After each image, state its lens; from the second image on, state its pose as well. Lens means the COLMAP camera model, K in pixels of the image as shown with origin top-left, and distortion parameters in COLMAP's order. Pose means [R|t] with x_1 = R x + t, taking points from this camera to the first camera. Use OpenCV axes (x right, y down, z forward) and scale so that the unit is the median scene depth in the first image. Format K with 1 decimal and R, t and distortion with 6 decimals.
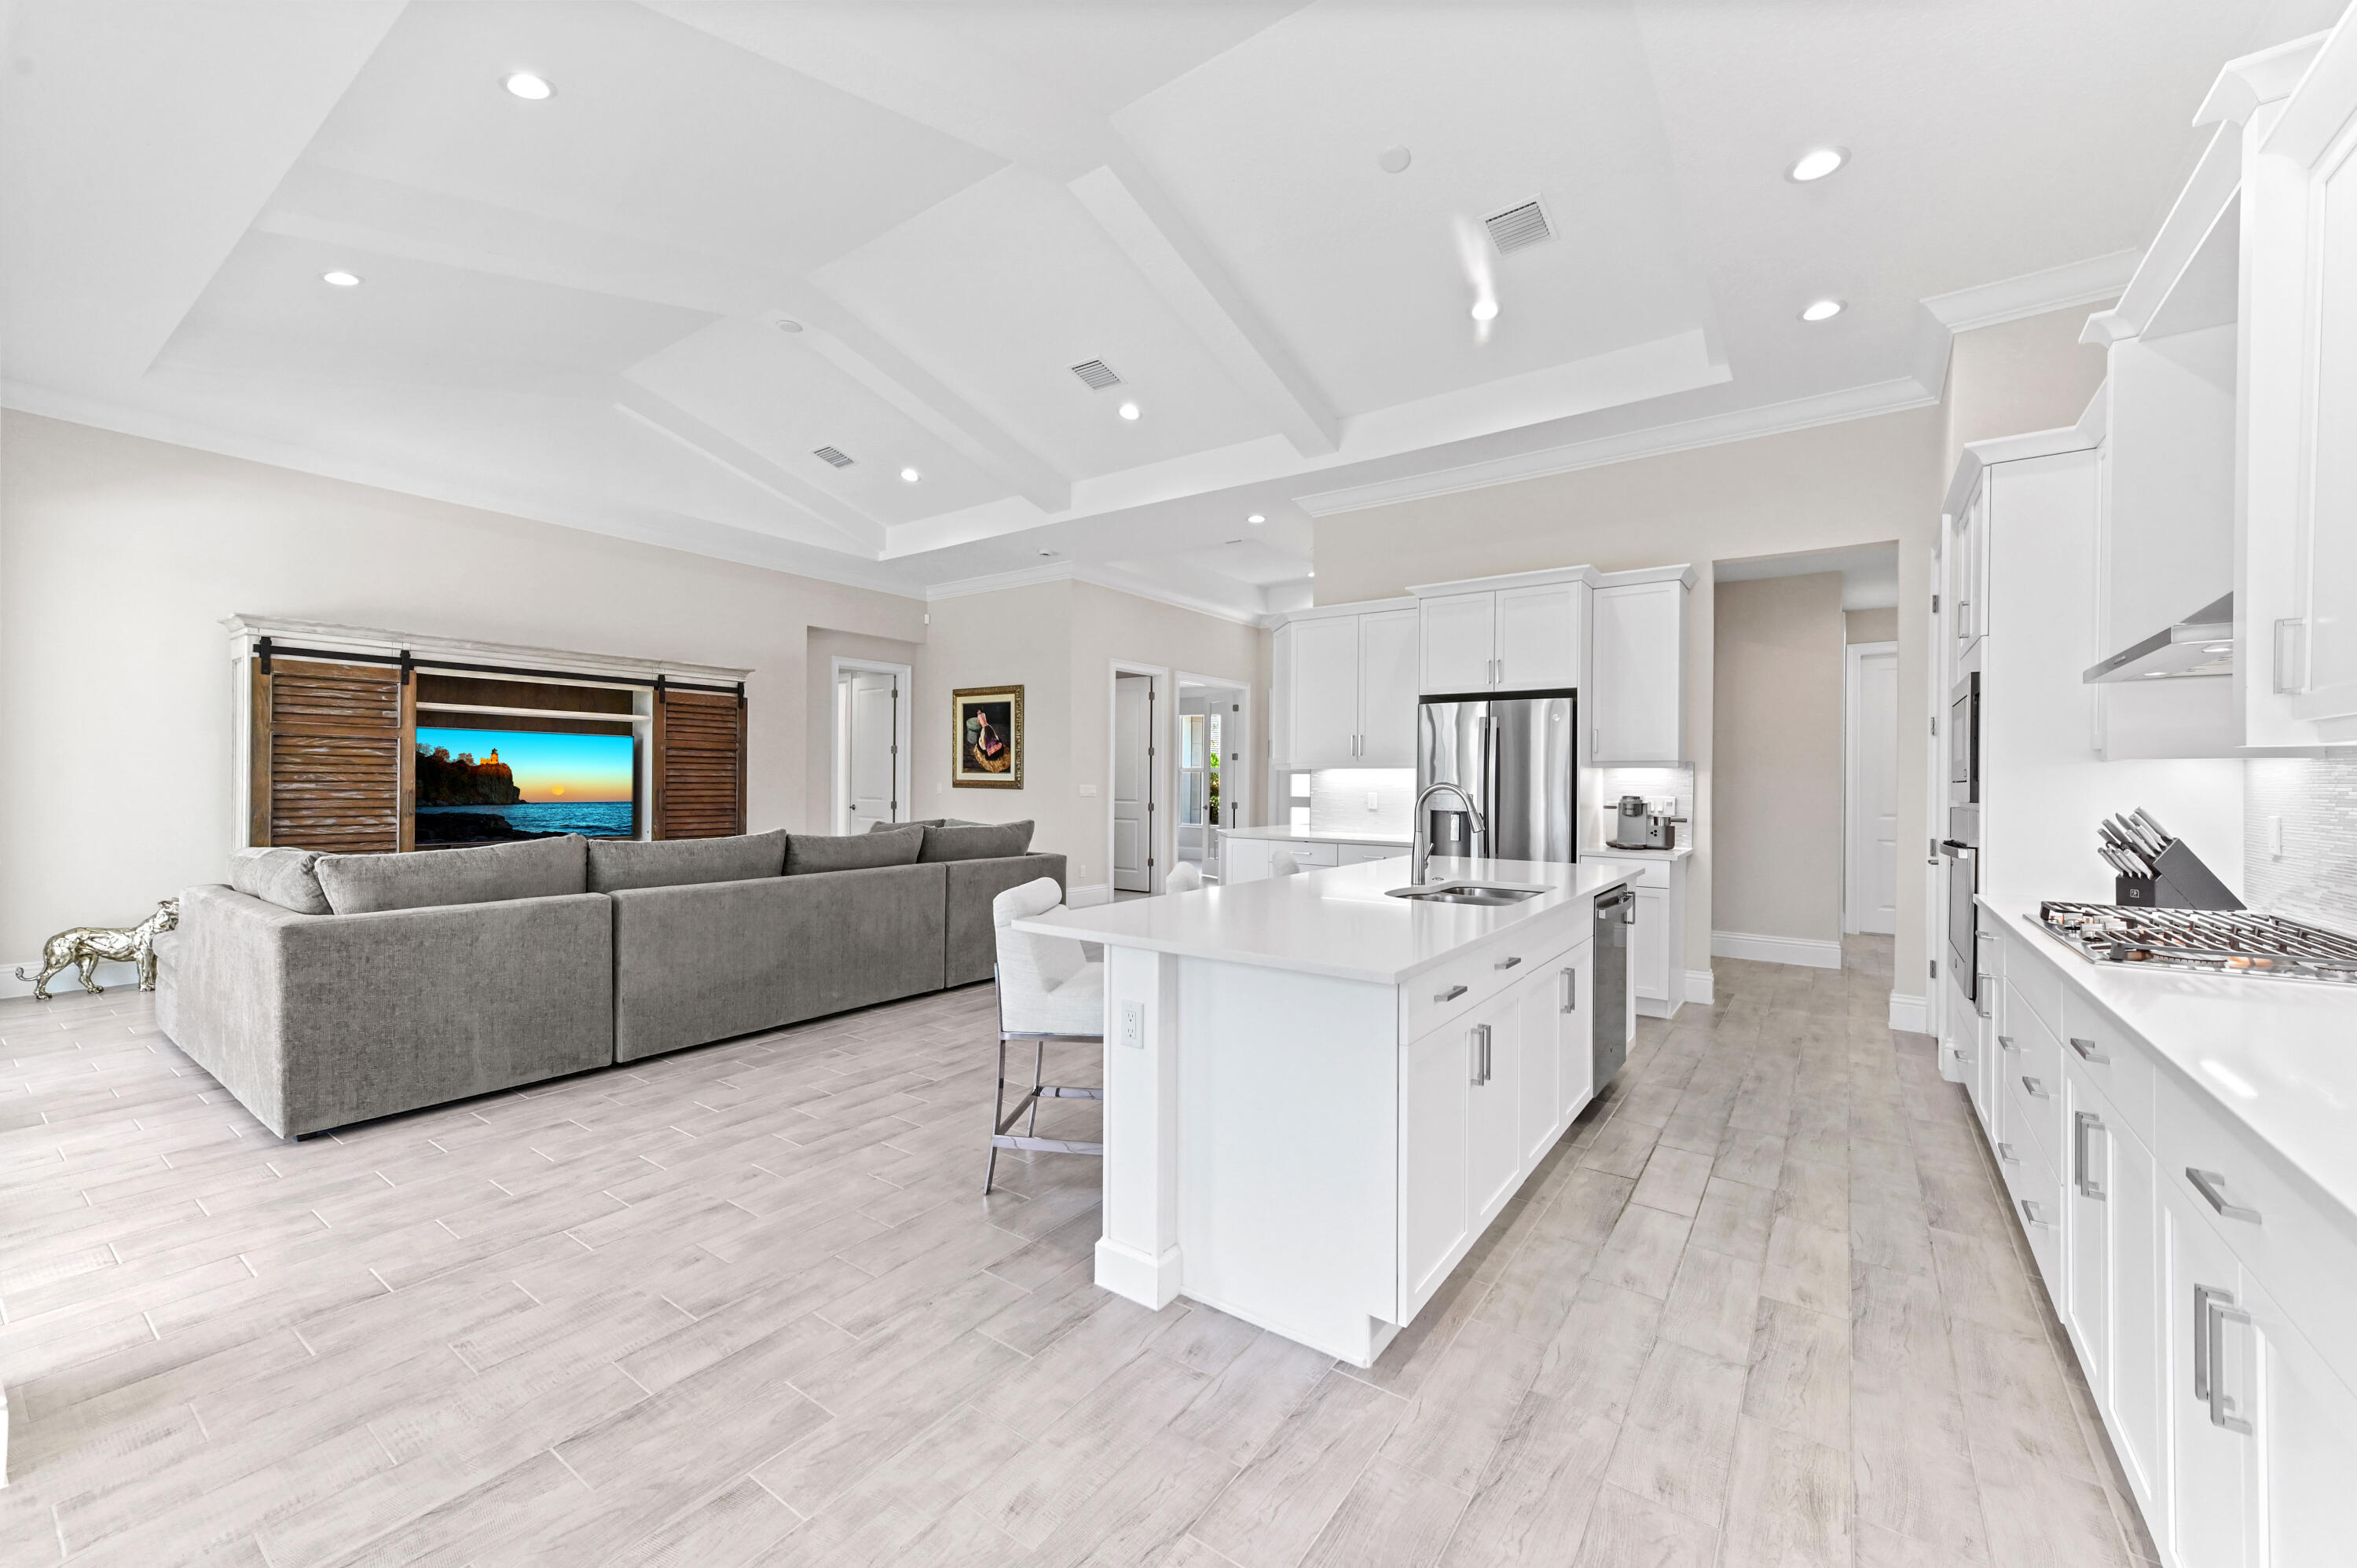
lens RADIAL K [[924.5, 0, 1177.8], [0, 924.5, 780.3], [0, 0, 1]] dist [0.016066, -0.000137]
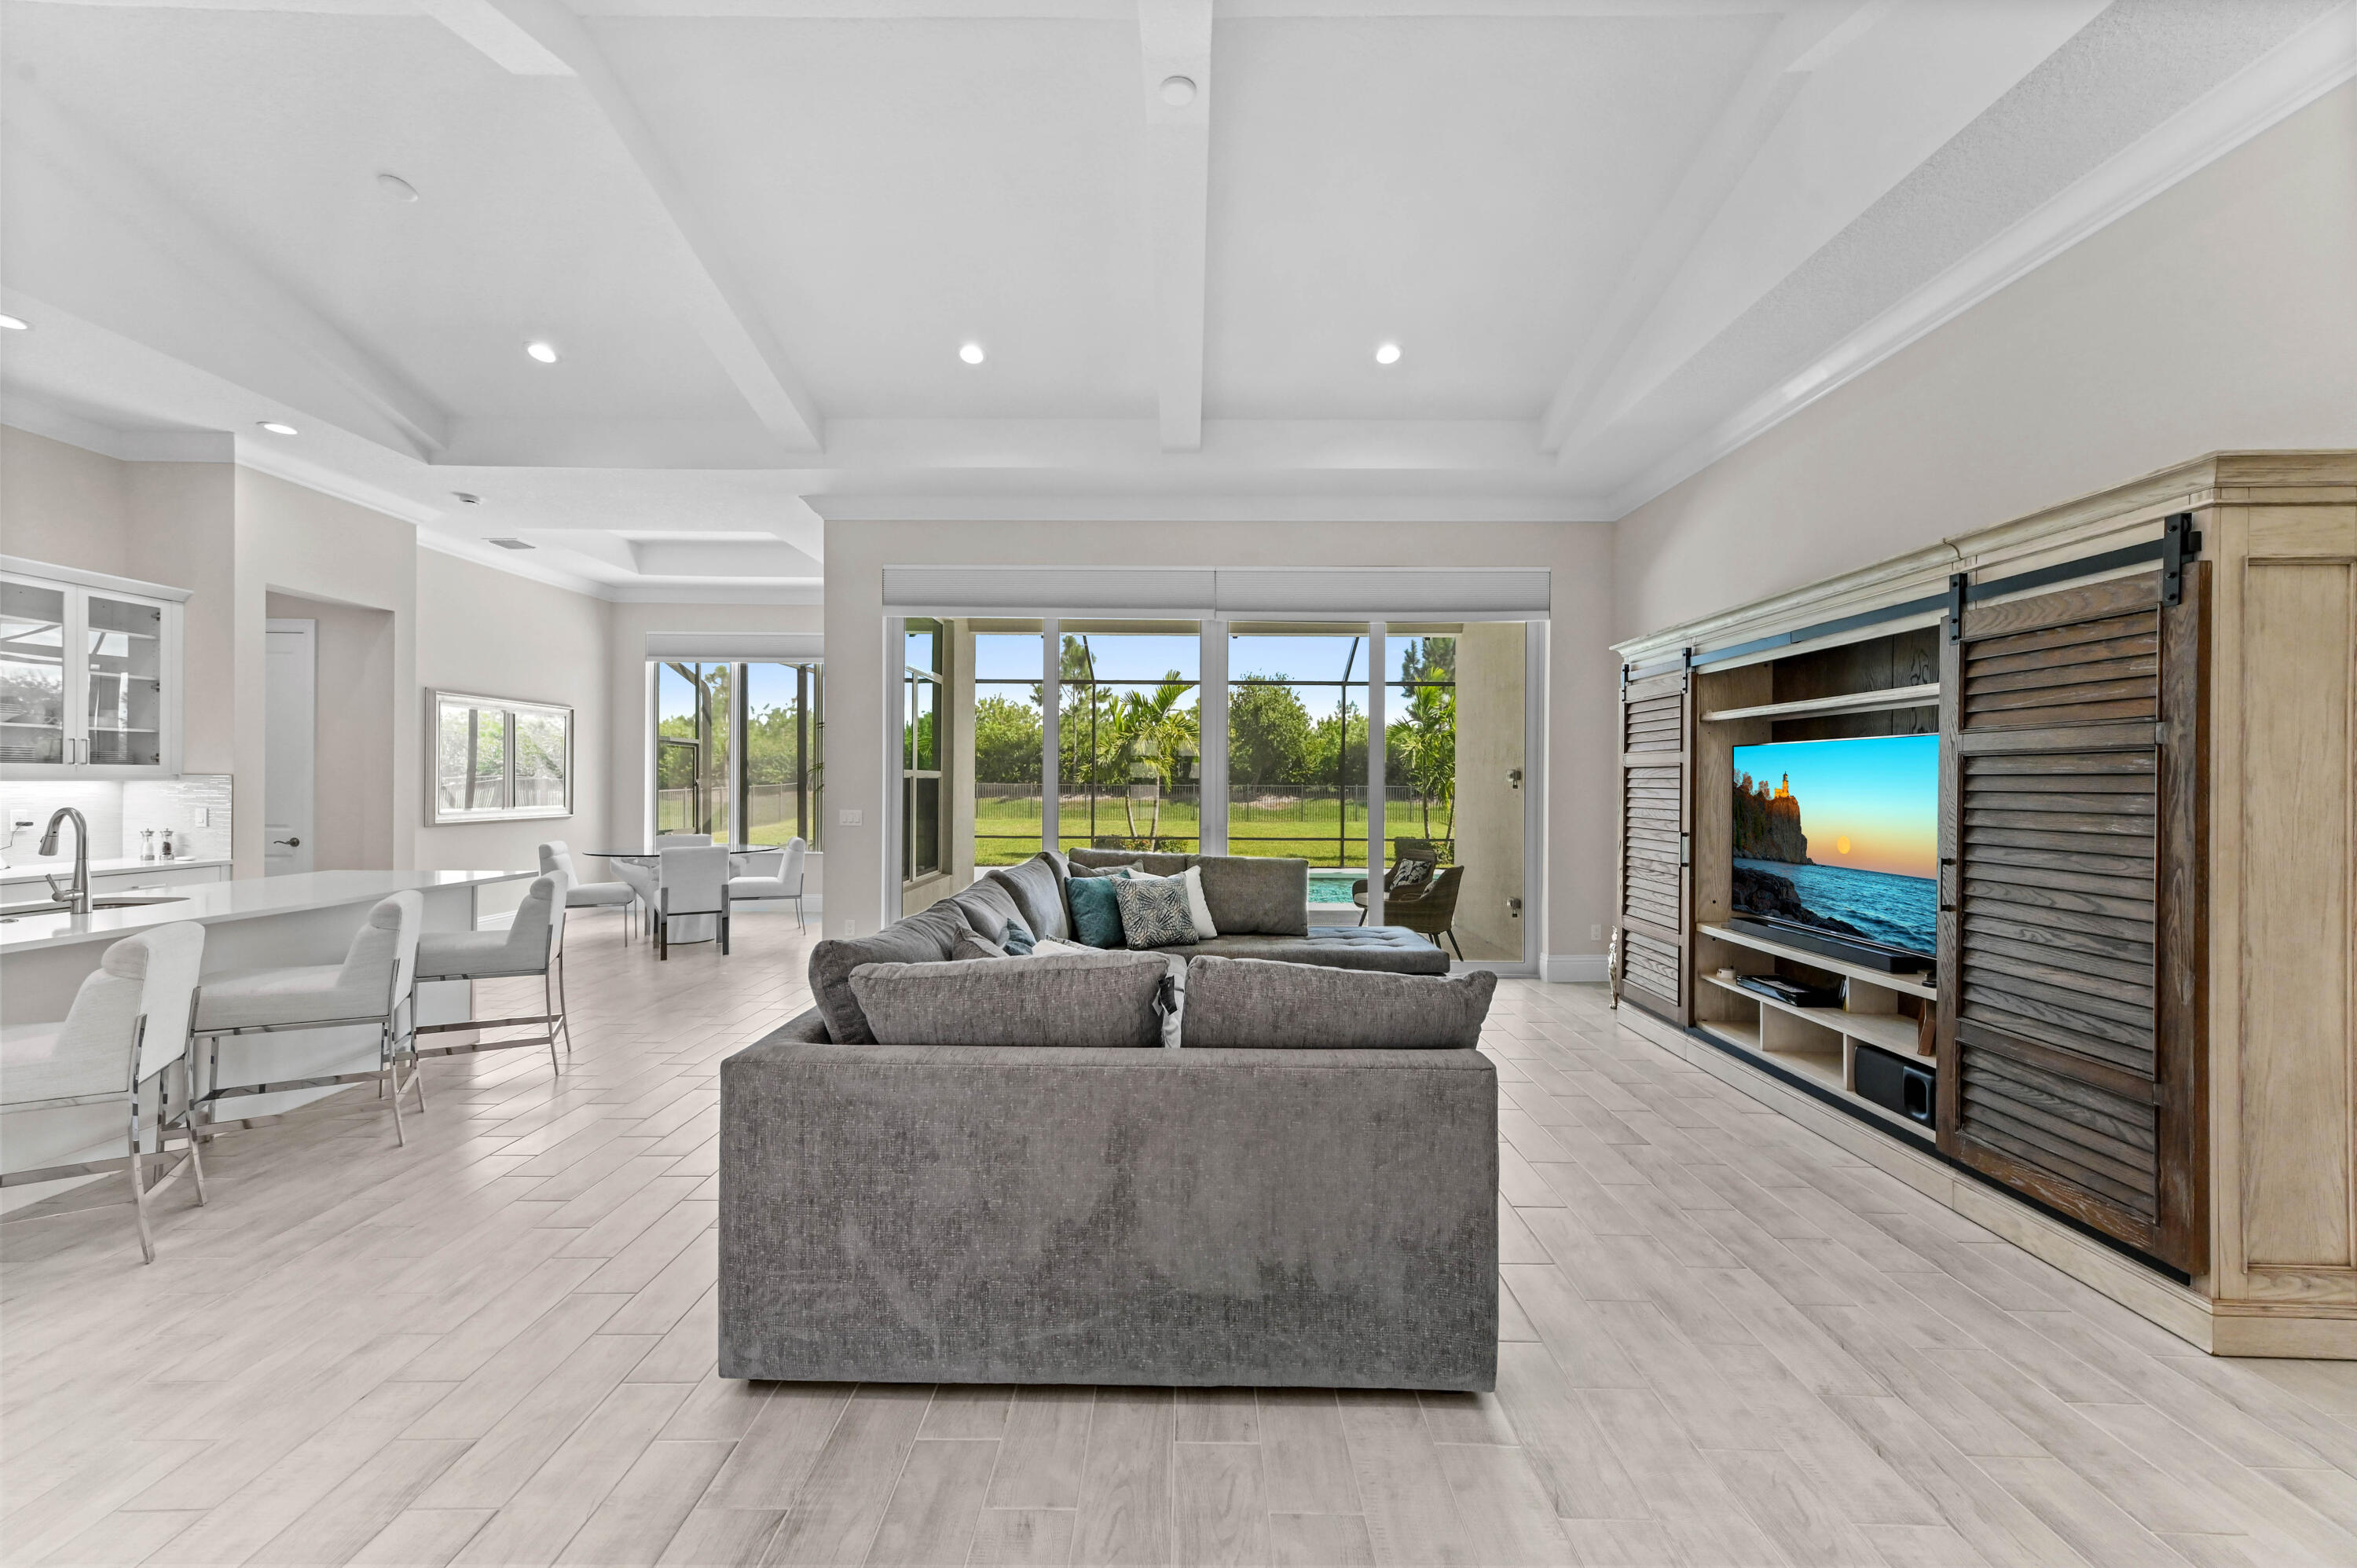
lens RADIAL K [[924.5, 0, 1177.8], [0, 924.5, 780.3], [0, 0, 1]] dist [0.016066, -0.000137]
pose [[-0.817534, -0.016186, -0.575653, -0.061957], [-0.014645, 0.999866, -0.007314, -0.021656], [0.575694, 0.002451, -0.817661, 1.494043]]
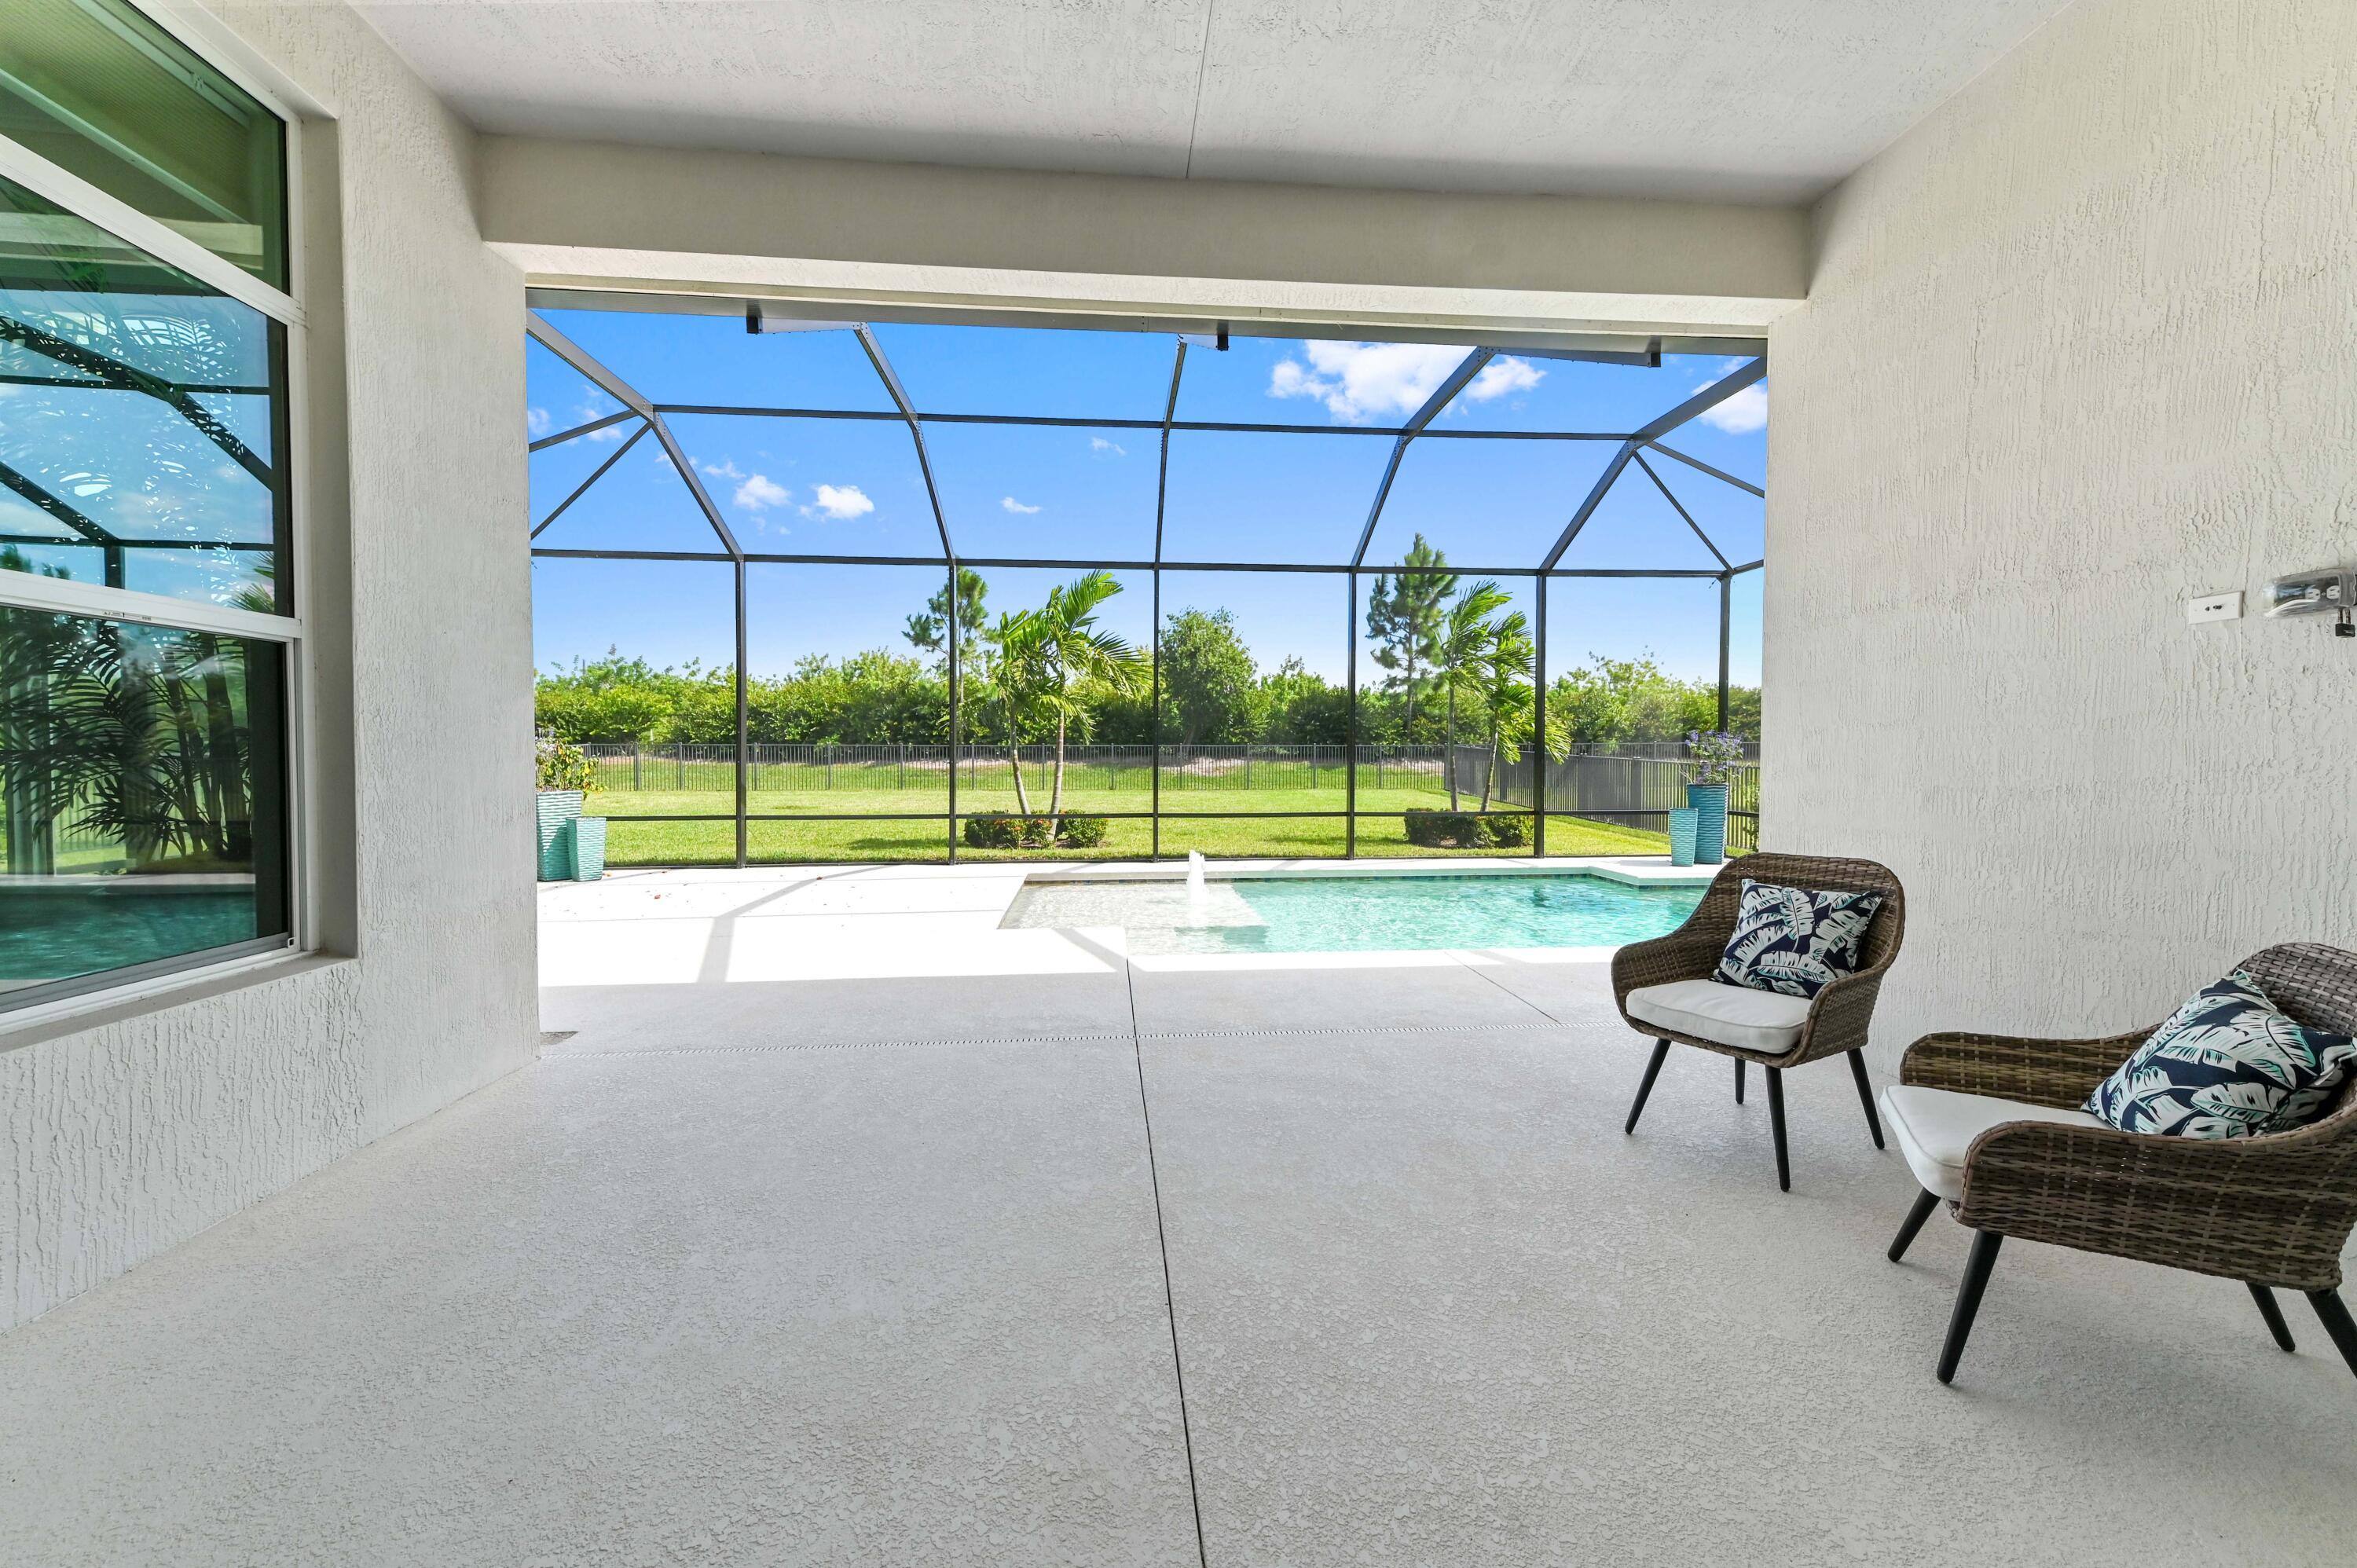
lens RADIAL K [[939.2, 0, 1178.8], [0, 939.2, 773.2], [0, 0, 1]] dist [0.008093, 0.000030]
pose [[-0.761464, 0.004643, -0.648190, -0.673293], [-0.006891, 0.999860, 0.015257, 0.026236], [0.648170, 0.016084, -0.761325, 0.625840]]
